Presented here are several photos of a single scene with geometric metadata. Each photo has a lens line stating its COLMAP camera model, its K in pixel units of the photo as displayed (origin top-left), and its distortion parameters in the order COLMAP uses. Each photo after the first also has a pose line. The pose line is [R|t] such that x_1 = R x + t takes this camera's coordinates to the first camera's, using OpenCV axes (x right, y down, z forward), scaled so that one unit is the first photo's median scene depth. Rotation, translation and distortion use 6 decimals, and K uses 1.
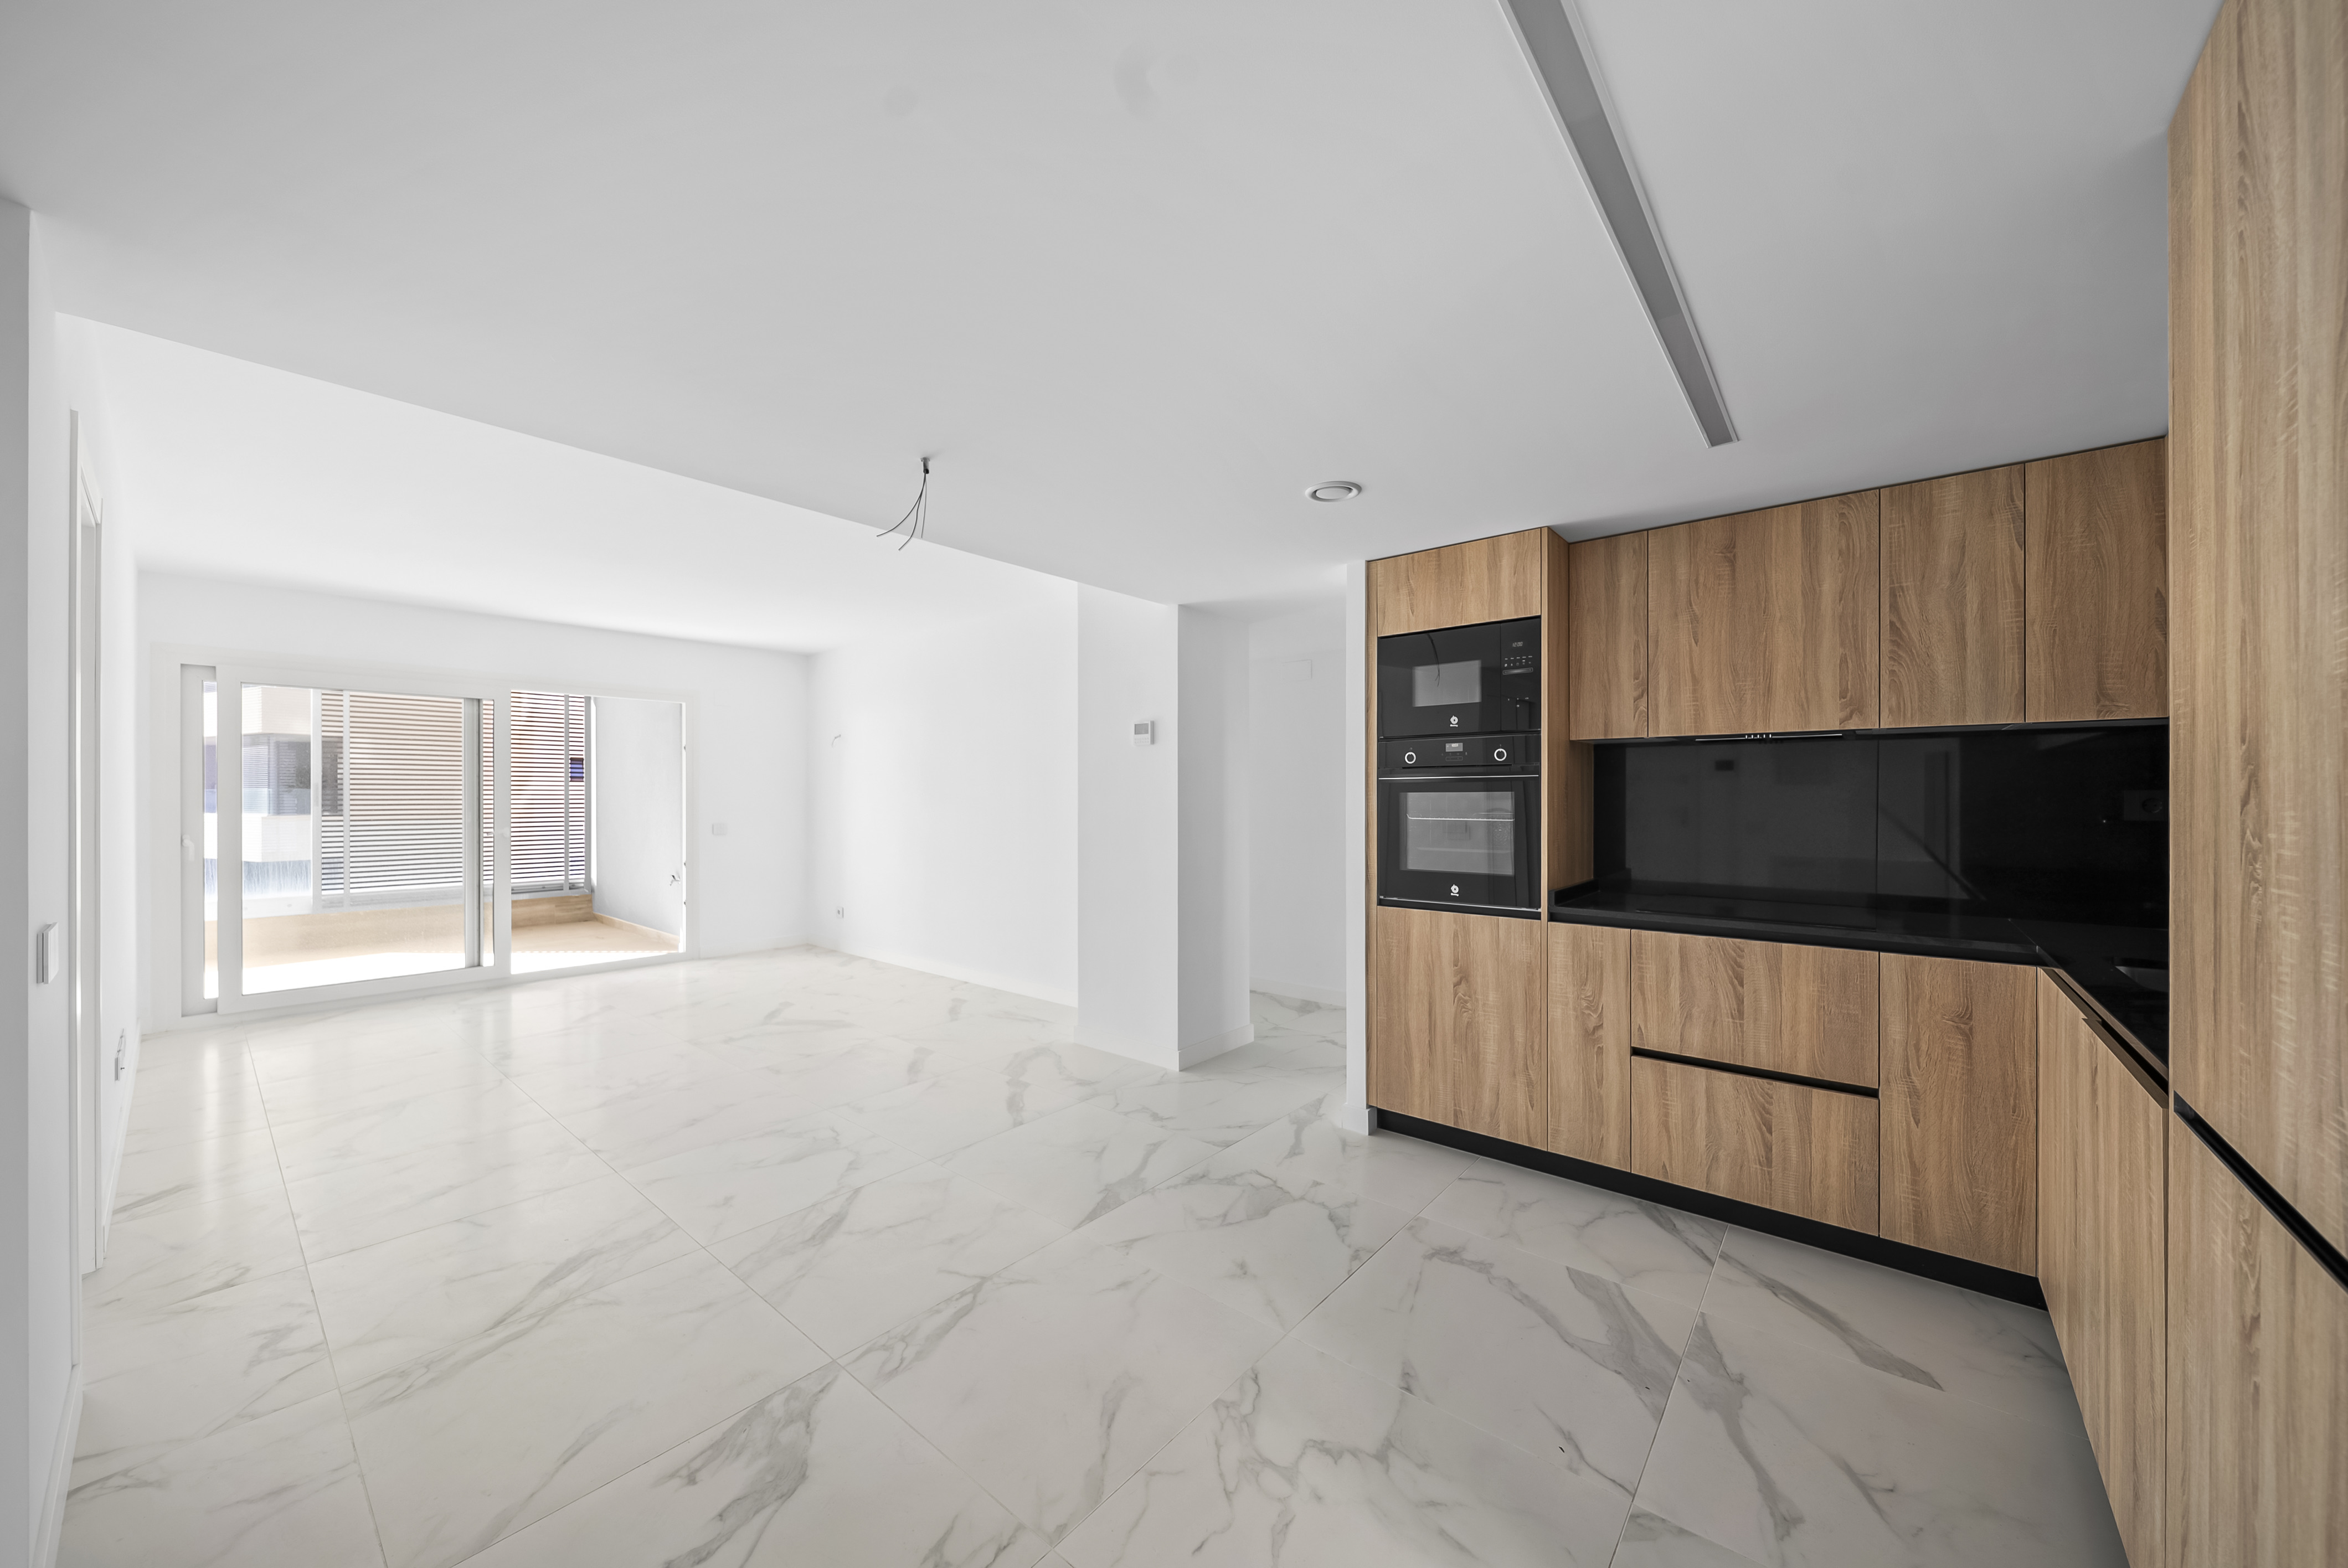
lens RADIAL K [[834.0, 0, 1176.5], [0, 834.0, 795.0], [0, 0, 1]] dist [0.000397, -0.001345]
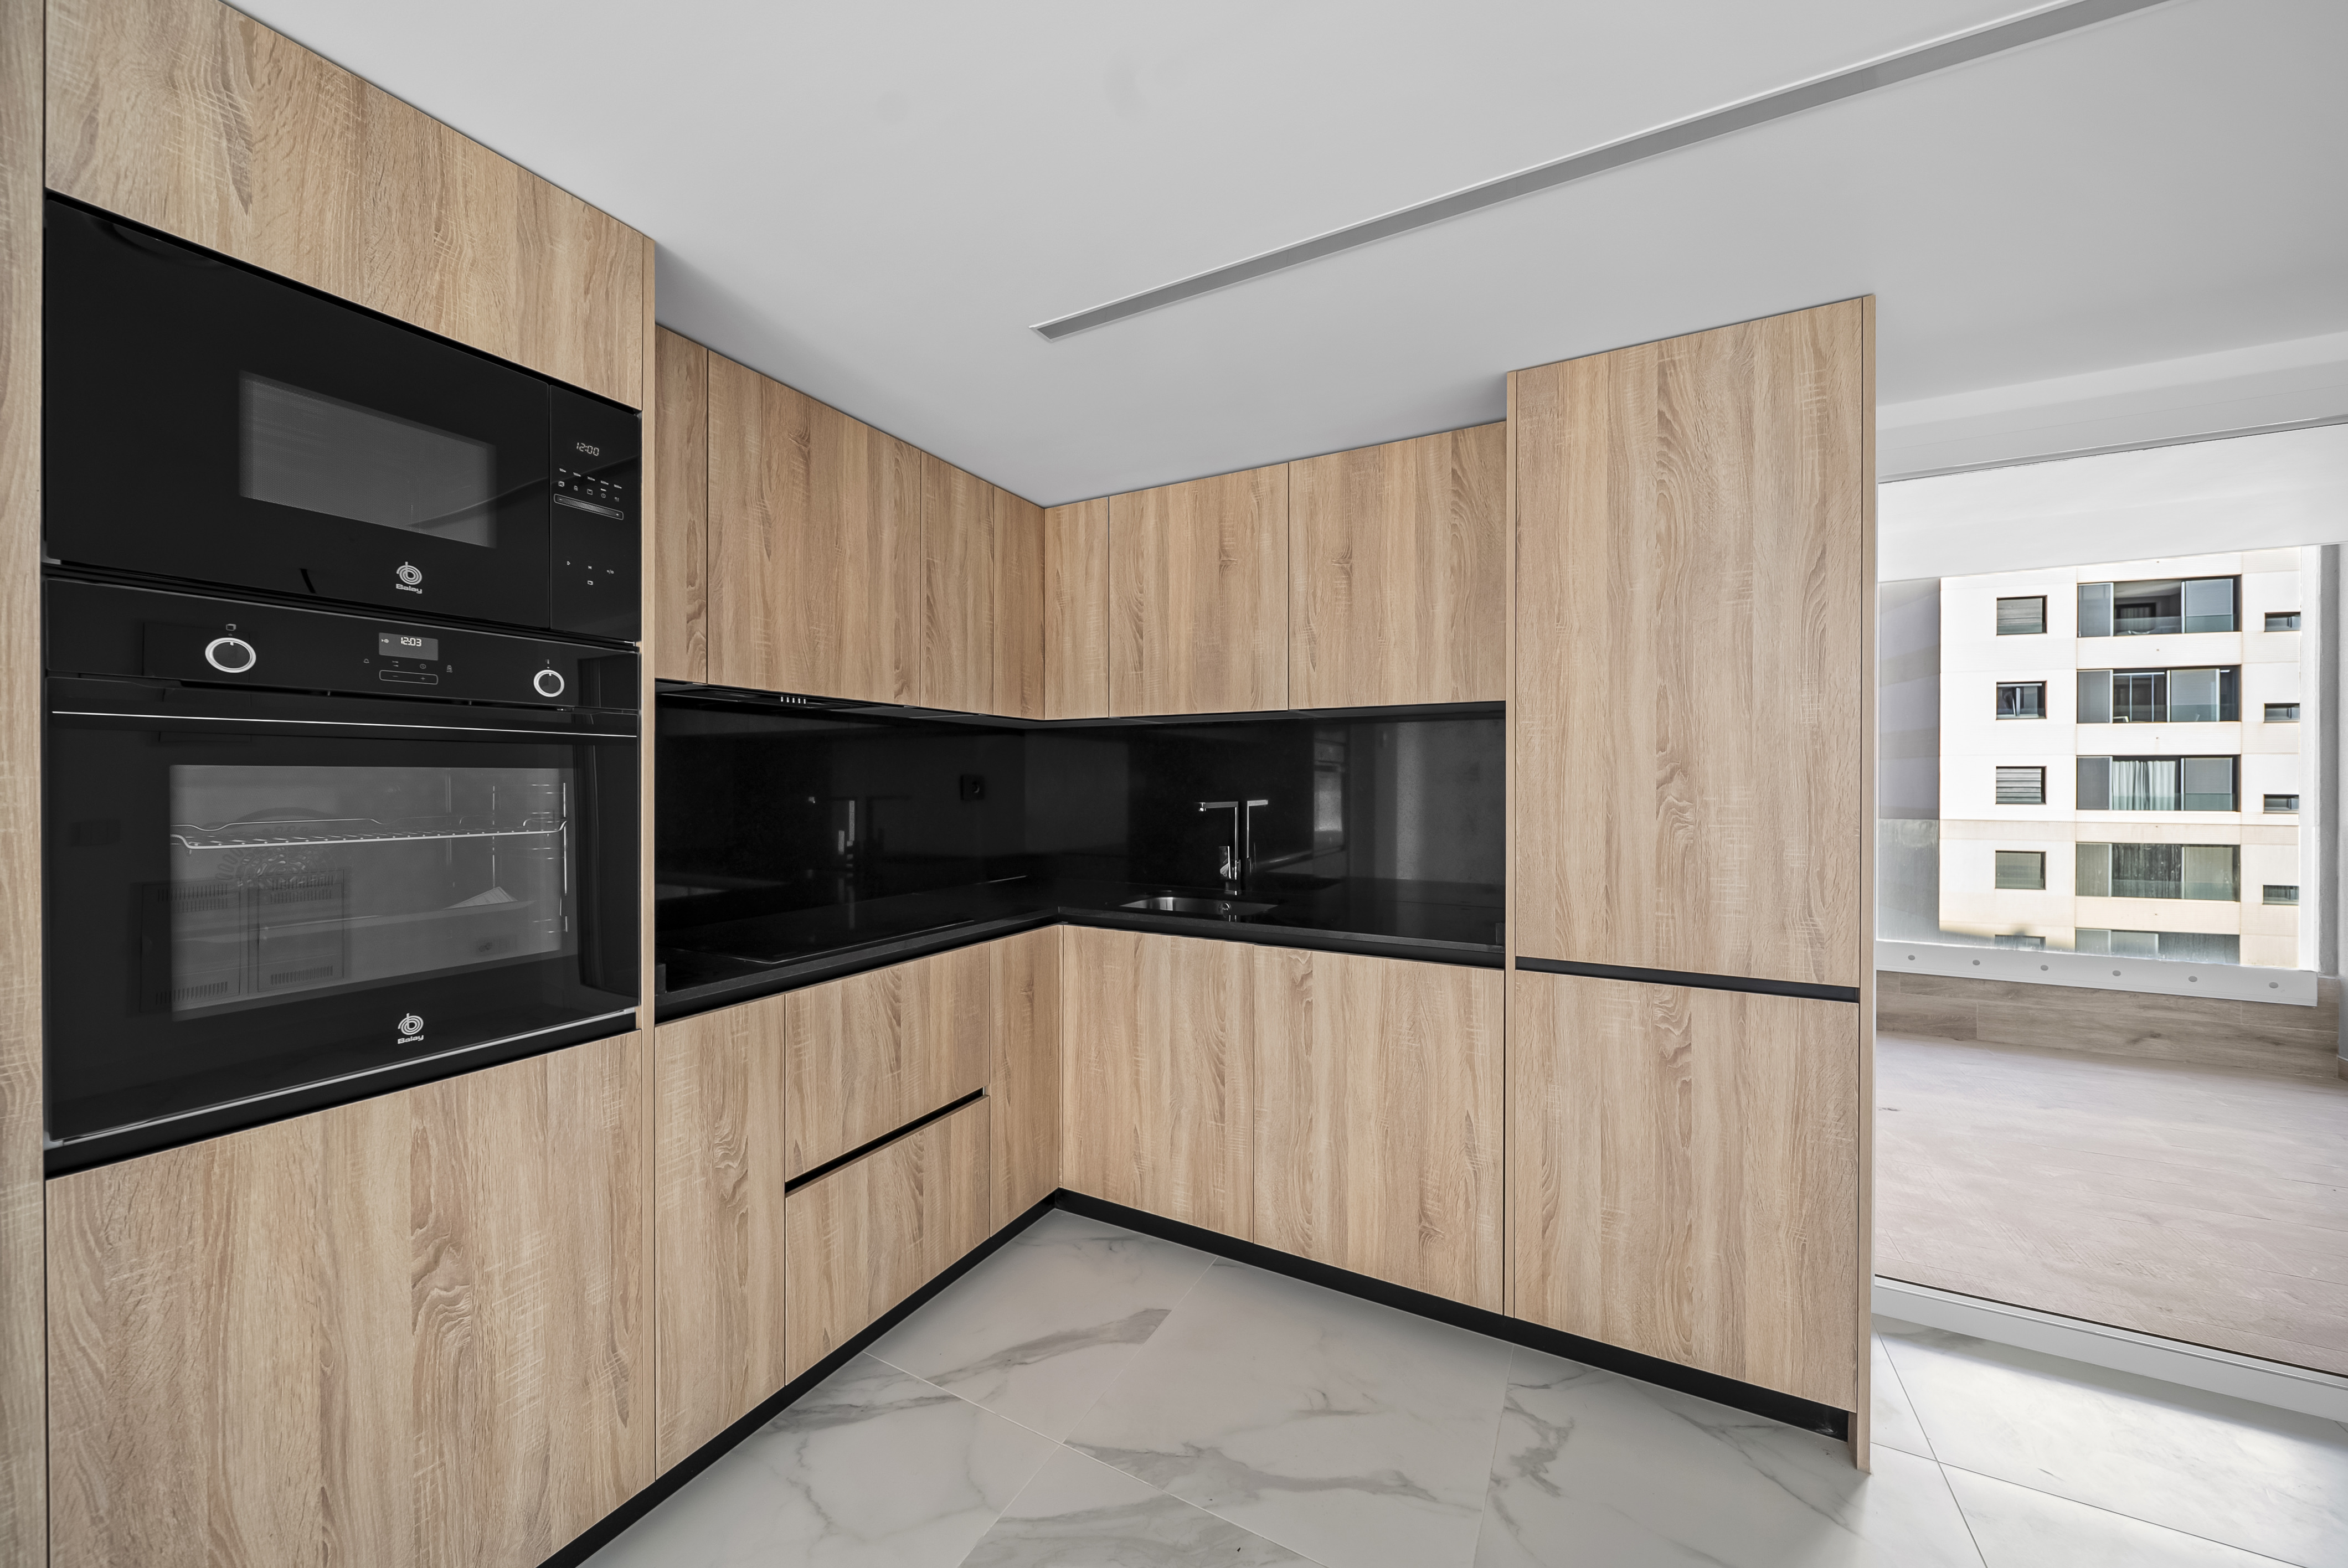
lens RADIAL K [[829.7, 0, 1174.0], [0, 829.7, 784.0], [0, 0, 1]] dist [-0.000156, -0.000318]
pose [[-0.205100, -0.002541, 0.978738, -0.116243], [-0.001337, 0.999996, 0.002316, 0.003577], [-0.978740, -0.000833, -0.205103, 0.841551]]
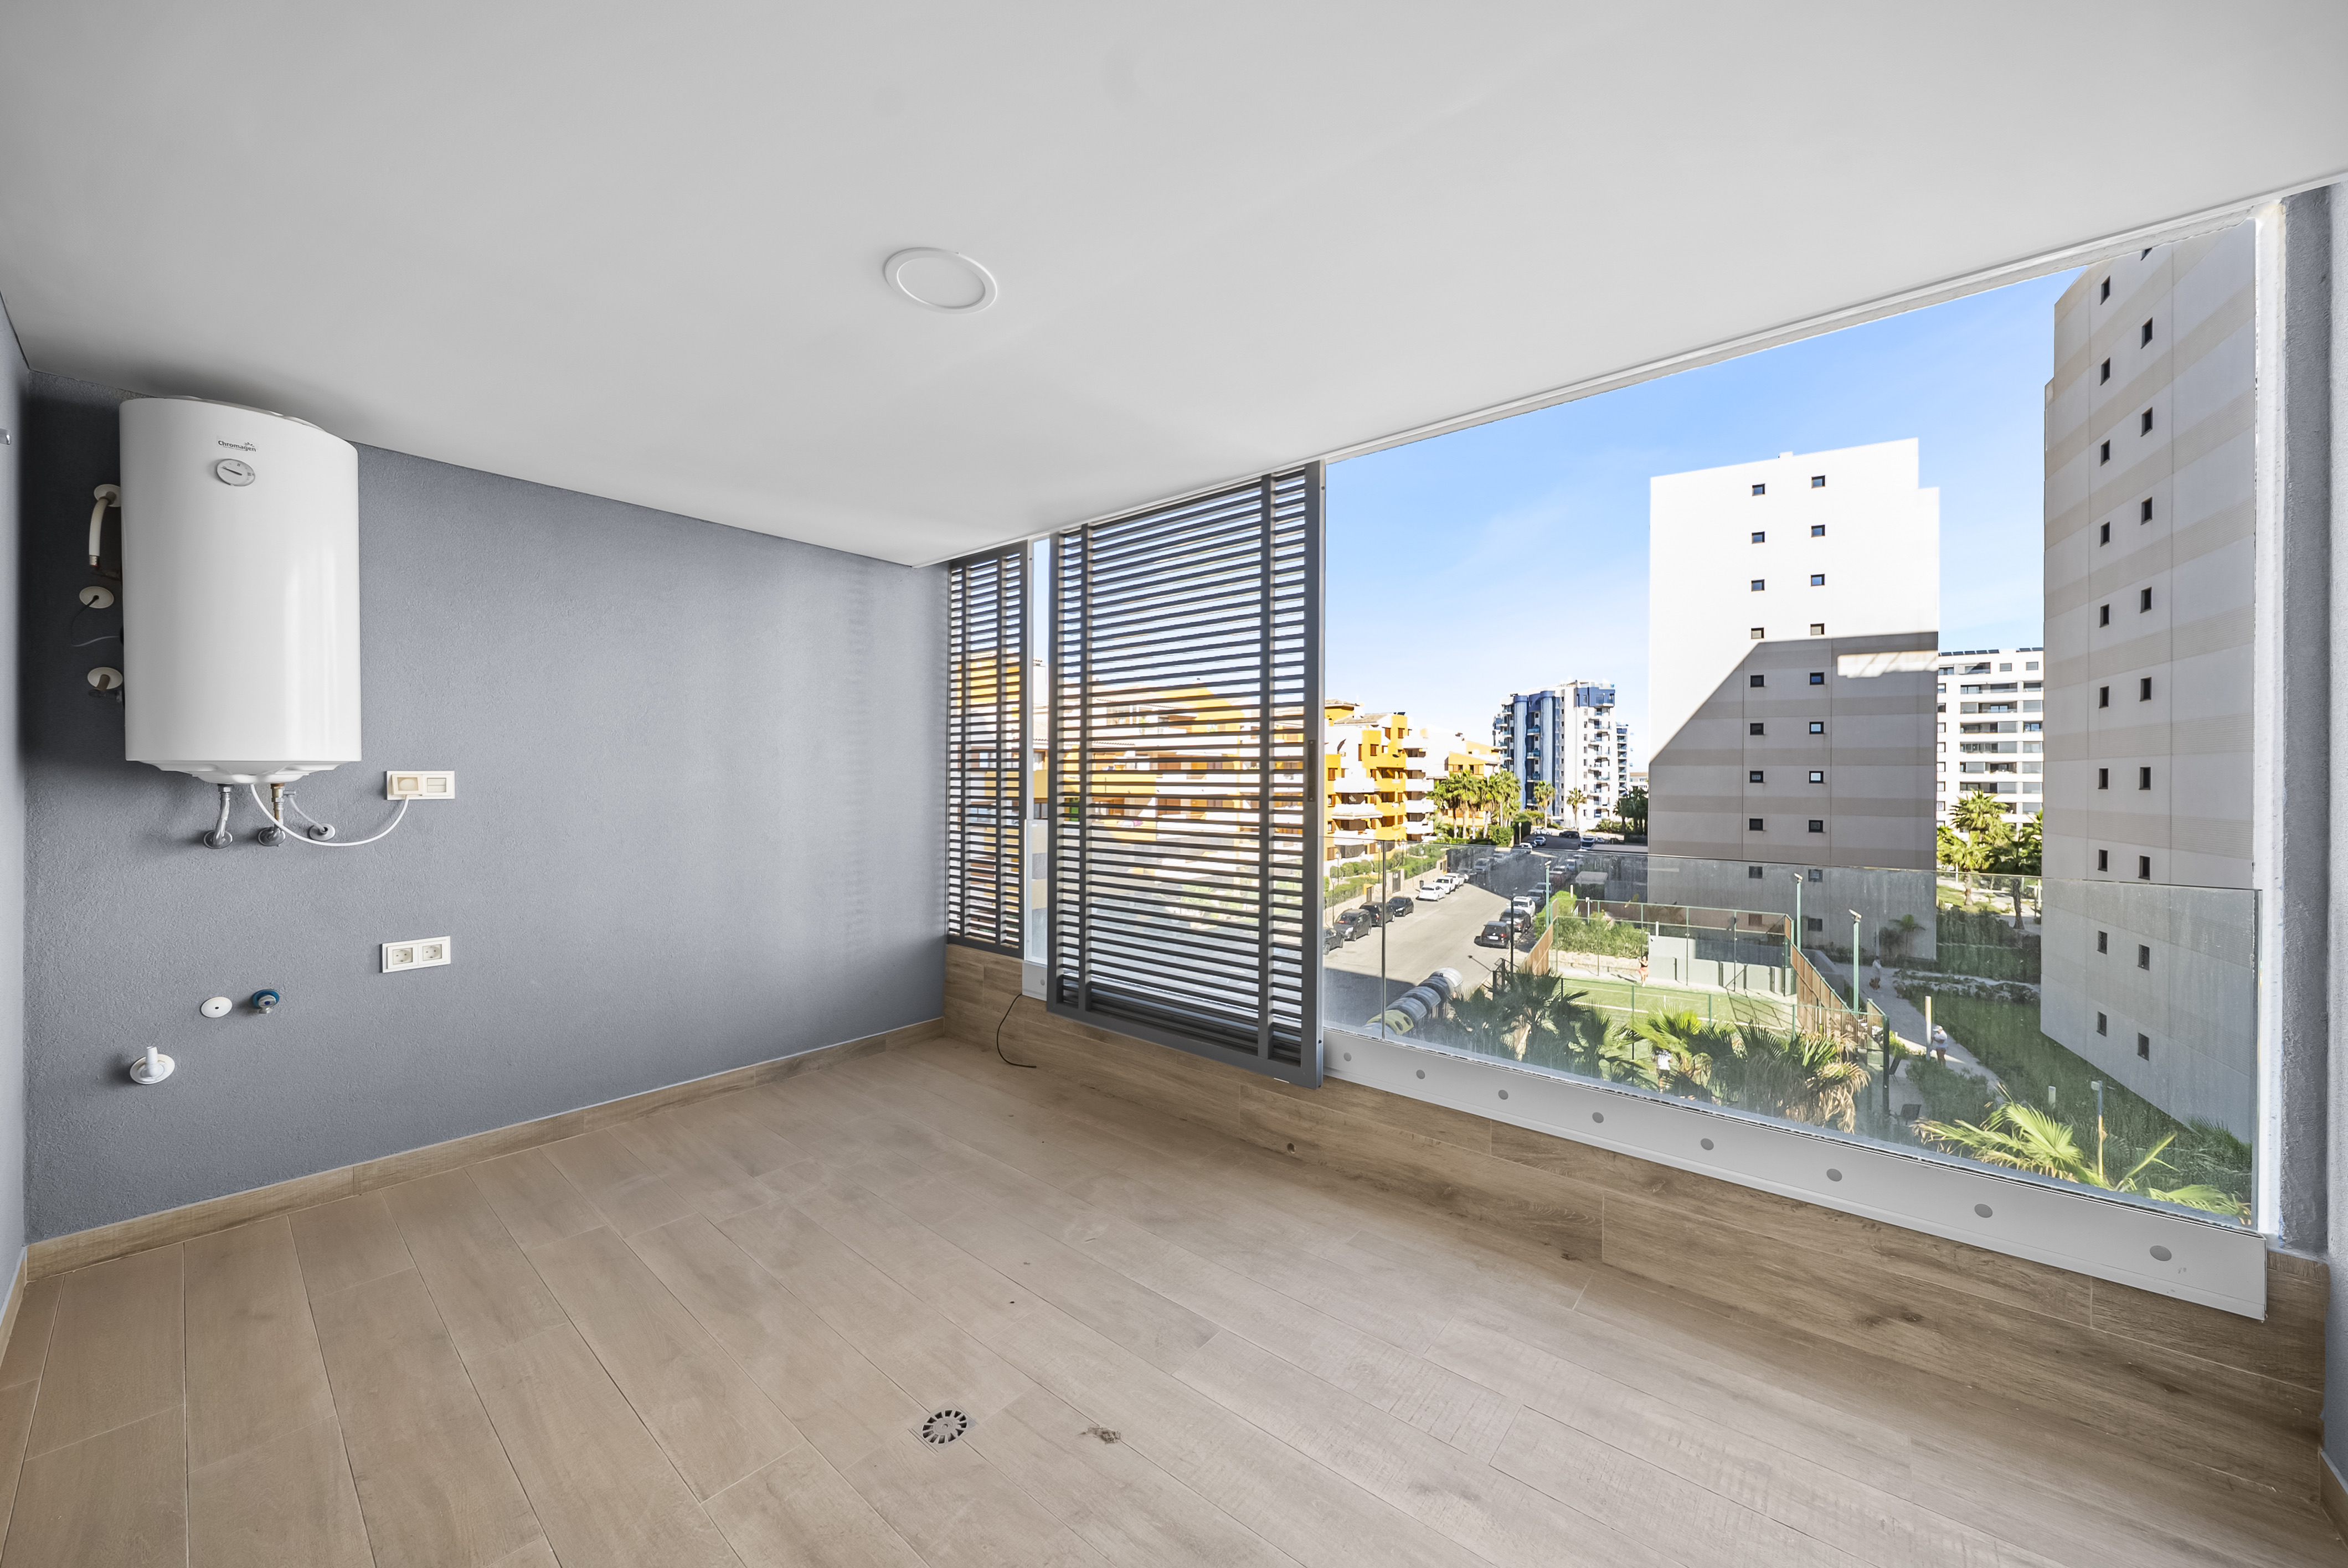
lens RADIAL K [[833.1, 0, 1178.7], [0, 833.1, 779.9], [0, 0, 1]] dist [-0.001056, -0.000585]
pose [[-0.001720, -0.001263, 0.999998, 0.265950], [-0.006268, 0.999980, 0.001253, 0.002352], [-0.999979, -0.006266, -0.001728, -0.538898]]
